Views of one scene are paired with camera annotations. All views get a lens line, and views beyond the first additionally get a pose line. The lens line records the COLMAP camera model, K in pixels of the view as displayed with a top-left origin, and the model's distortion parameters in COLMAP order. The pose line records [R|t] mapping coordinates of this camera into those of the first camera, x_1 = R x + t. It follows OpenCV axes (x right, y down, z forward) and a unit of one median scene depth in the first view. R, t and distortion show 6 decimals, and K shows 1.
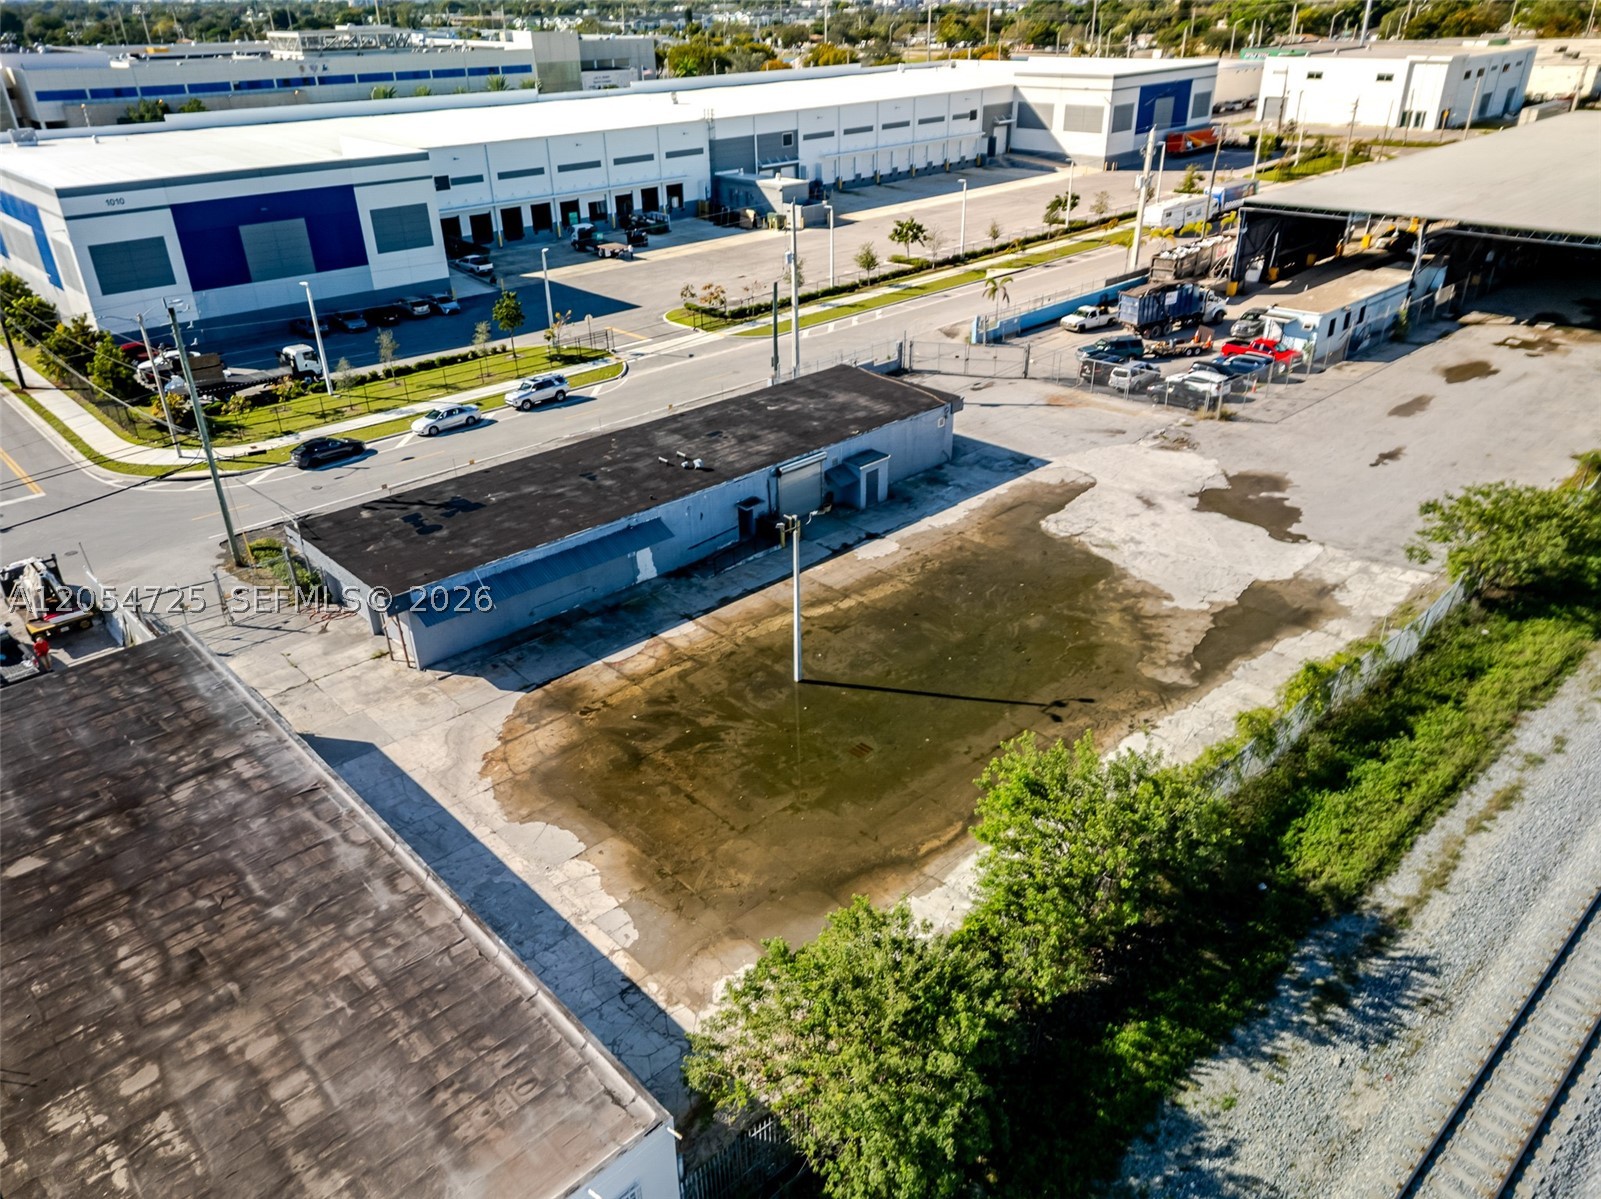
lens RADIAL K [[1127.9, 0, 800.5], [0, 1127.9, 599.5], [0, 0, 1]] dist [0.072604, -0.062411]
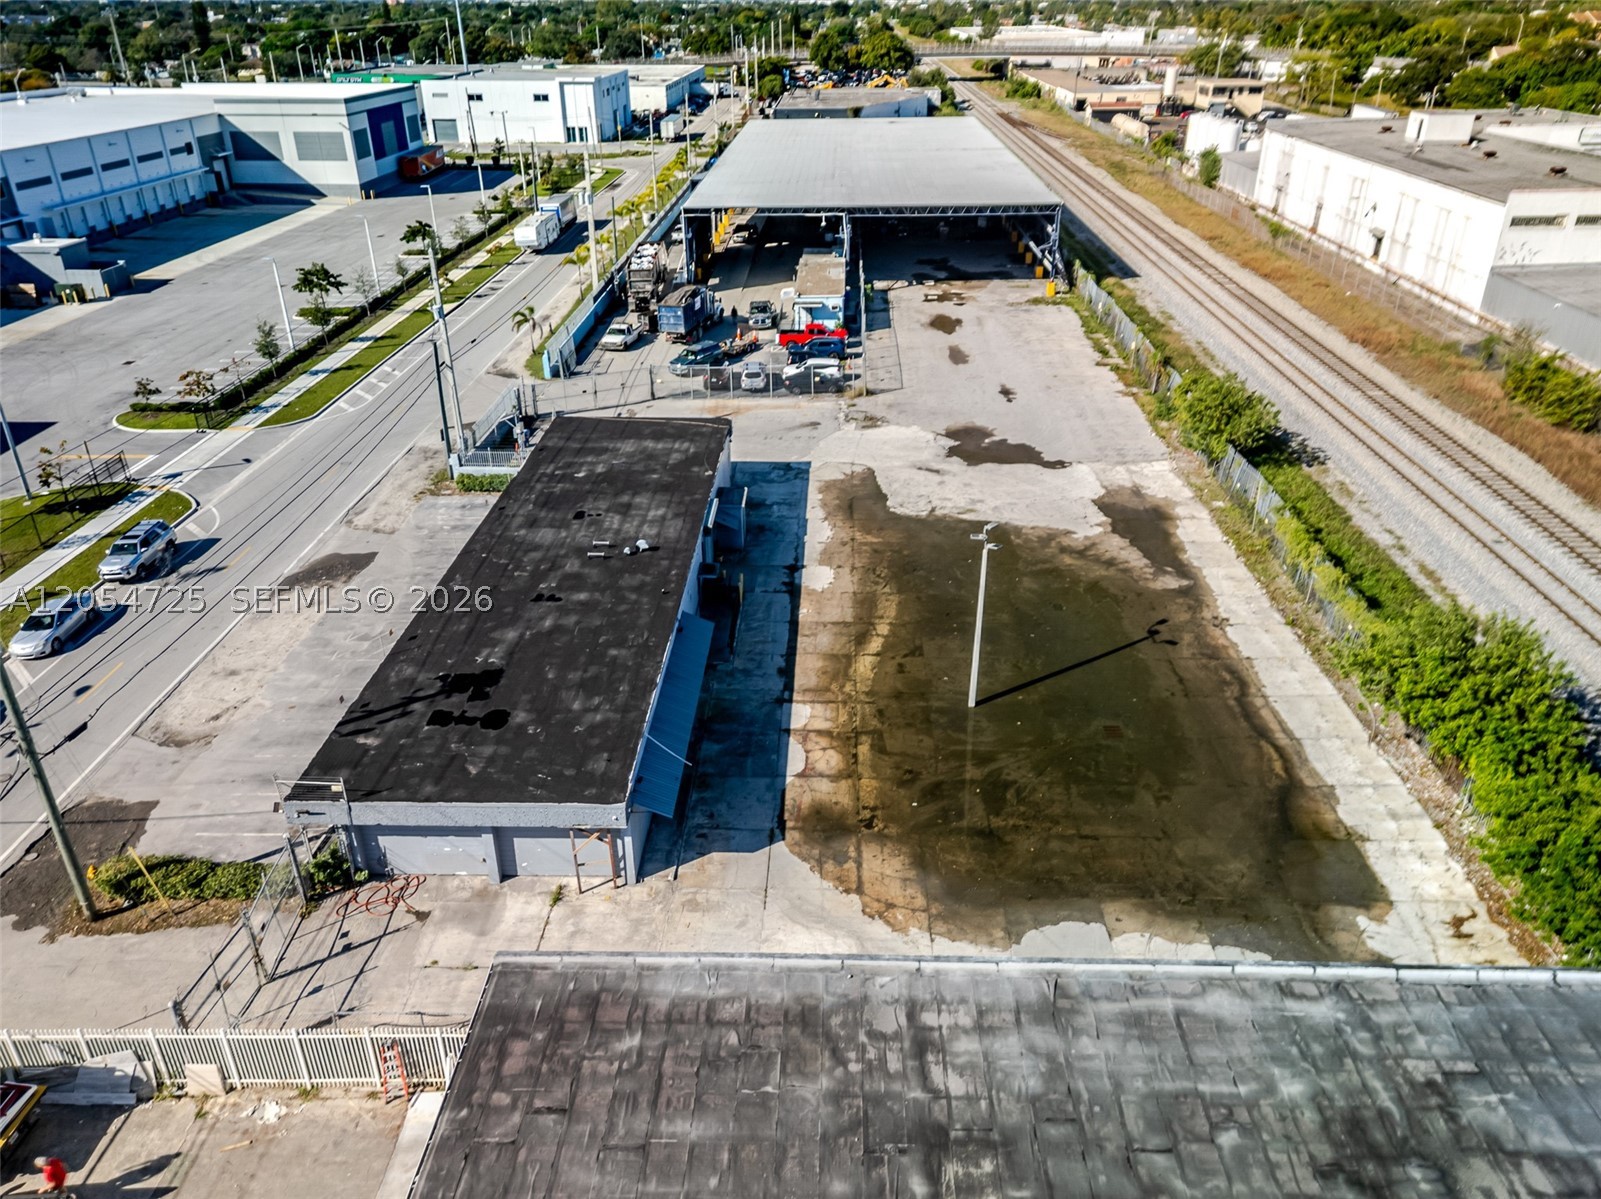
lens RADIAL K [[1132.5, 0, 801.4], [0, 1132.5, 610.1], [0, 0, 1]] dist [0.088860, -0.082035]
pose [[0.706059, -0.317606, 0.632935, -0.375707], [0.326902, 0.939034, 0.106537, -0.084197], [-0.628184, 0.131686, 0.766840, 0.183530]]
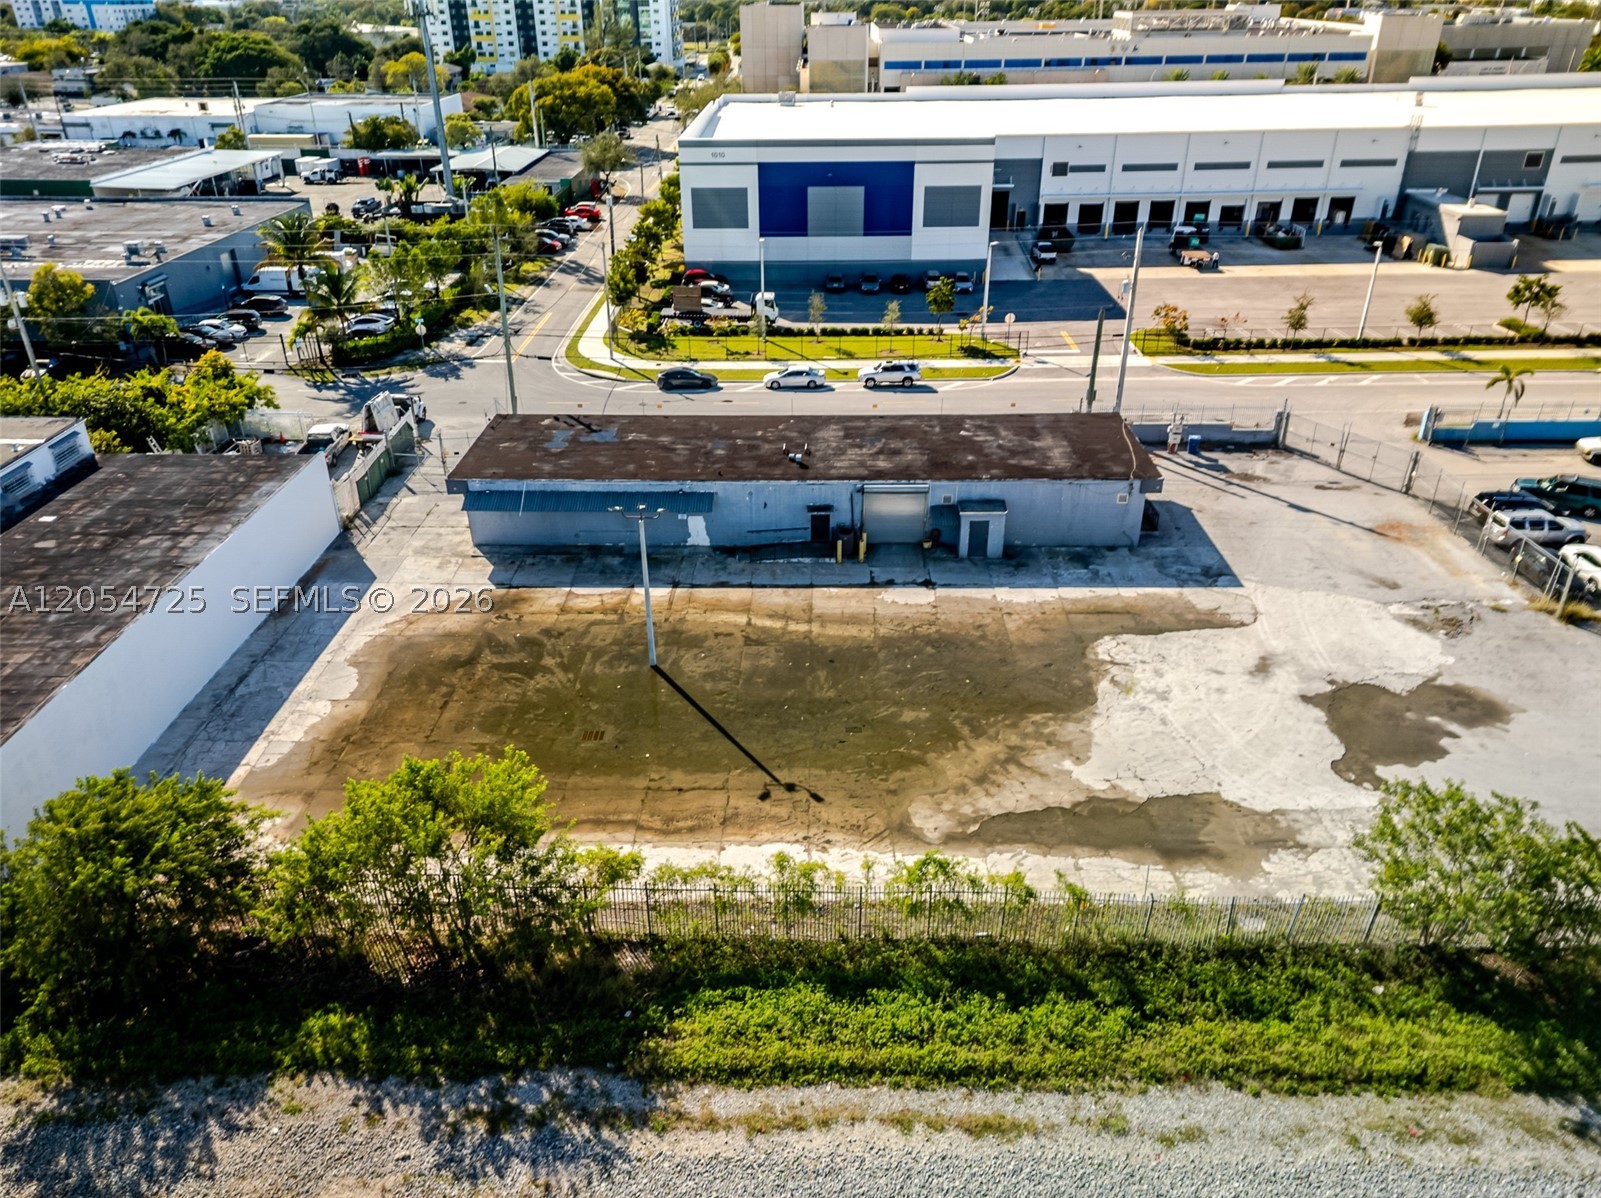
lens RADIAL K [[1132.5, 0, 801.4], [0, 1132.5, 609.6], [0, 0, 1]] dist [0.088860, -0.082035]
pose [[0.718640, 0.343989, -0.604341, 0.387221], [-0.330971, 0.933526, 0.137793, -0.090191], [0.611567, 0.100995, 0.784720, 0.138586]]
